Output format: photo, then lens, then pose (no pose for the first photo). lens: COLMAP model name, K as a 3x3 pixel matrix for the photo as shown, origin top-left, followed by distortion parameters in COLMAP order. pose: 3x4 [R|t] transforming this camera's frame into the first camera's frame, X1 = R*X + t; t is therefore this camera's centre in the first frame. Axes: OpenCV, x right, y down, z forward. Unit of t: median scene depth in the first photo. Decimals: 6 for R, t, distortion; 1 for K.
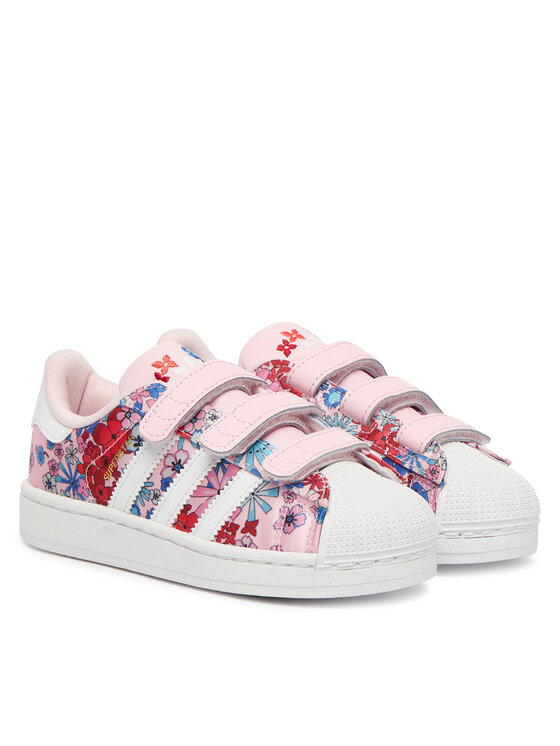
lens RADIAL K [[2159.6, 0, 279.1], [0, 2159.6, 371.9], [0, 0, 1]] dist [1.426890, 0.000000]
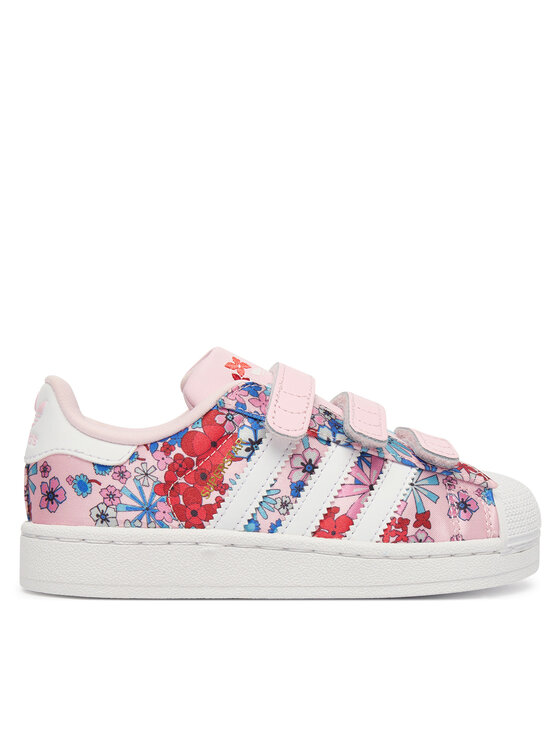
lens RADIAL K [[1220.3, 0, 280.9], [0, 1220.3, 374.6], [0, 0, 1]] dist [0.076325, 0.000000]
pose [[0.759713, 0.003912, 0.650247, -0.370895], [0.114114, 0.983661, -0.139243, 0.073316], [-0.640167, 0.179986, 0.746854, 0.627528]]
